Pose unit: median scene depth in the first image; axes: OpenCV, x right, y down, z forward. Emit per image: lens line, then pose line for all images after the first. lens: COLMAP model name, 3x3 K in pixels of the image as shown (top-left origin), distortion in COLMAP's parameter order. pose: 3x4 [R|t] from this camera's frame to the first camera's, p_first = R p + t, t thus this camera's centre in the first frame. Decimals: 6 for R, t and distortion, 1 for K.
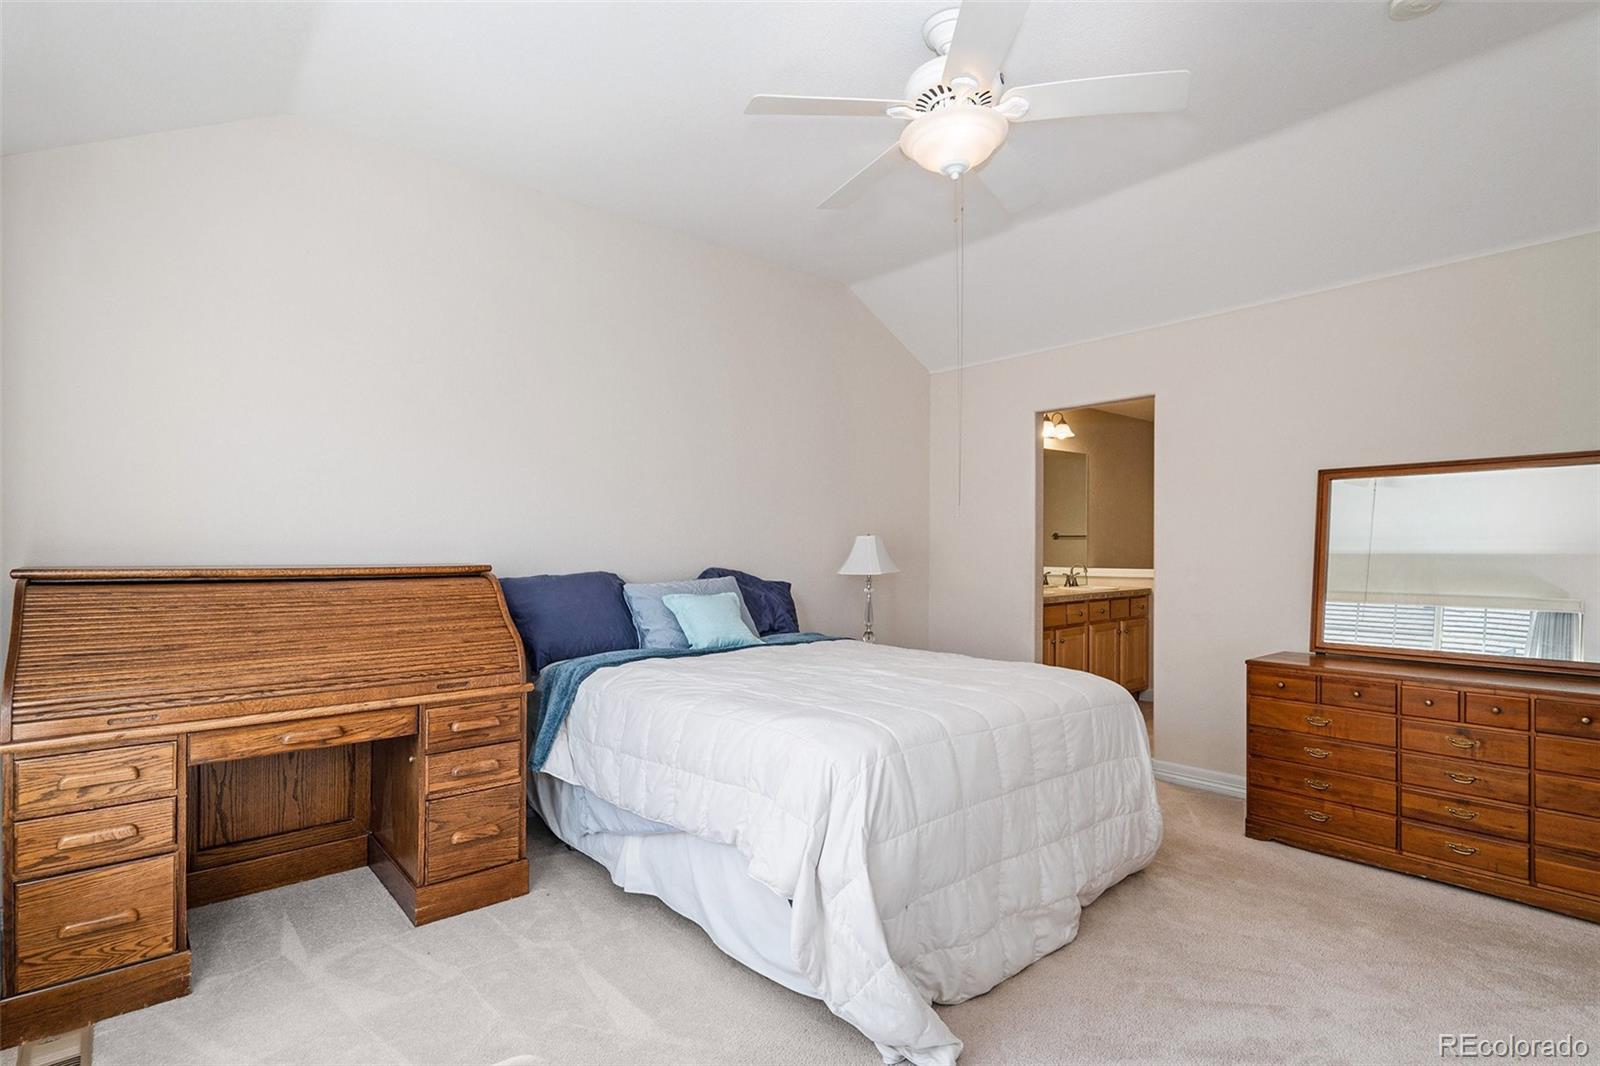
lens RADIAL K [[756.0, 0, 801.7], [0, 756.0, 528.3], [0, 0, 1]] dist [0.030272, -0.011786]
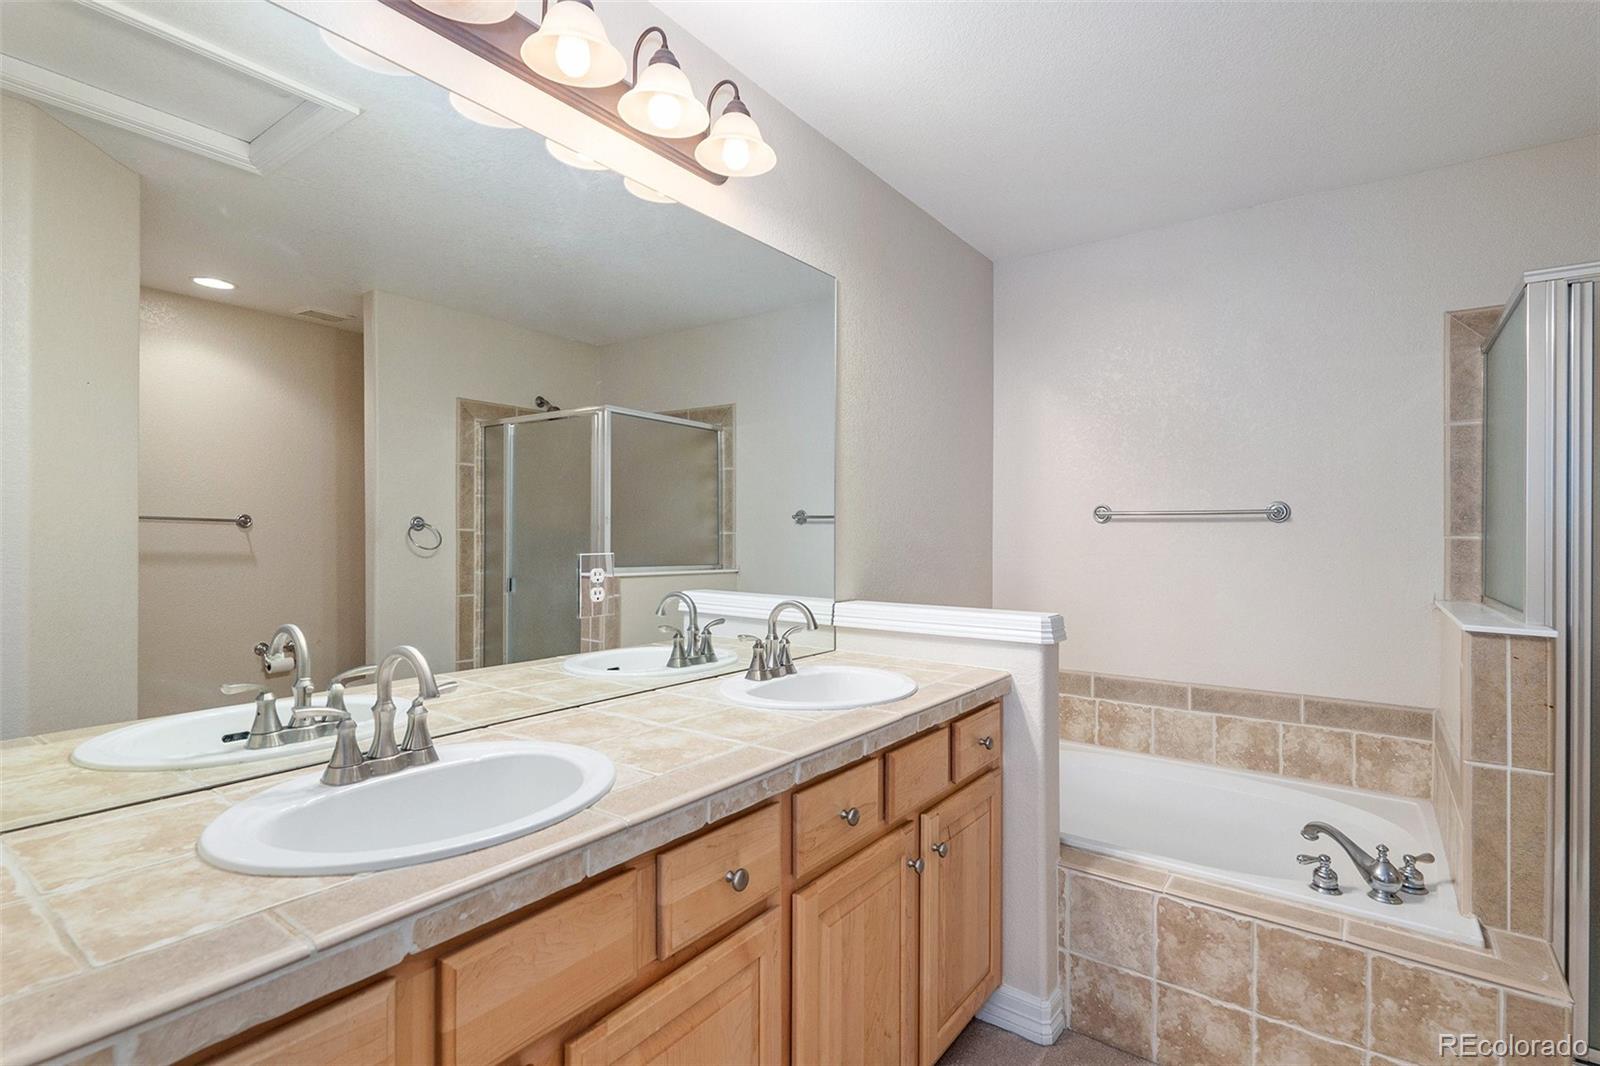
lens RADIAL K [[756.0, 0, 801.7], [0, 756.0, 528.3], [0, 0, 1]] dist [0.030272, -0.011786]
pose [[0.972440, -0.001979, 0.233145, 0.300360], [-0.002165, 0.999844, 0.017516, 0.012083], [-0.233144, -0.017538, 0.972284, 0.713892]]
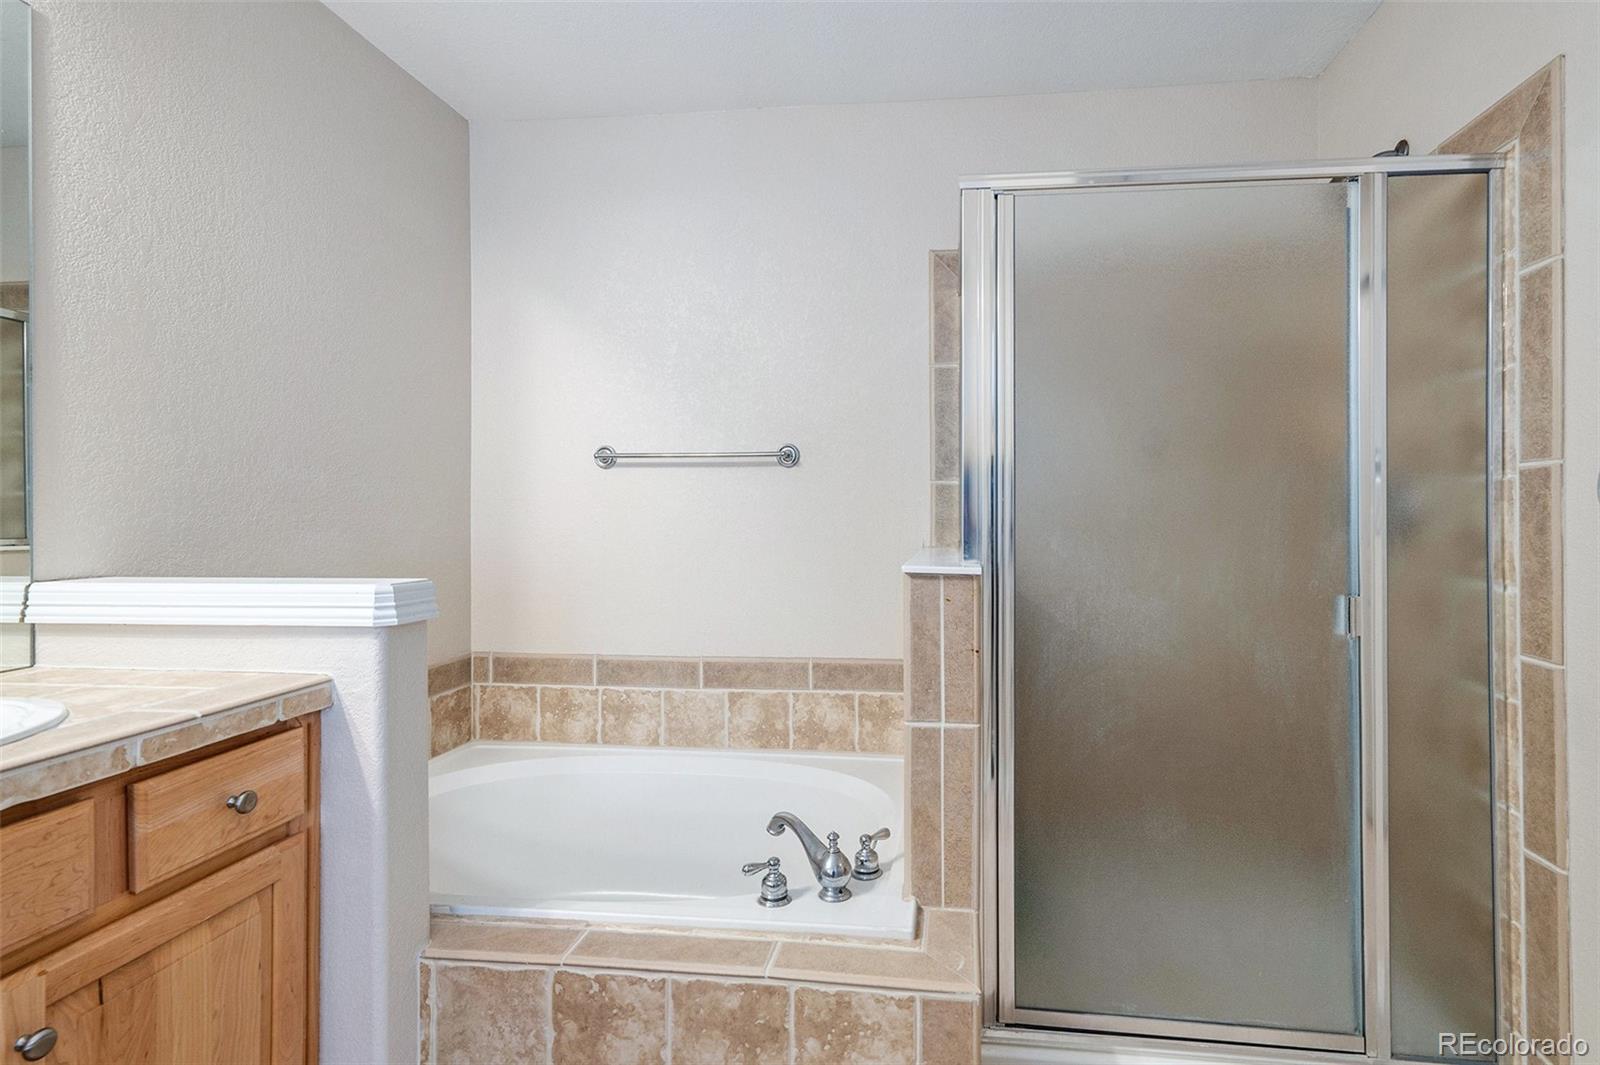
lens RADIAL K [[770.1, 0, 851.9], [0, 770.1, 509.2], [0, 0, 1]] dist [0.012043, 0.000980]
pose [[0.748045, -0.007383, 0.663607, 0.426746], [-0.005467, 0.999836, 0.017287, 0.029627], [-0.663626, -0.016559, 0.747882, 0.757931]]
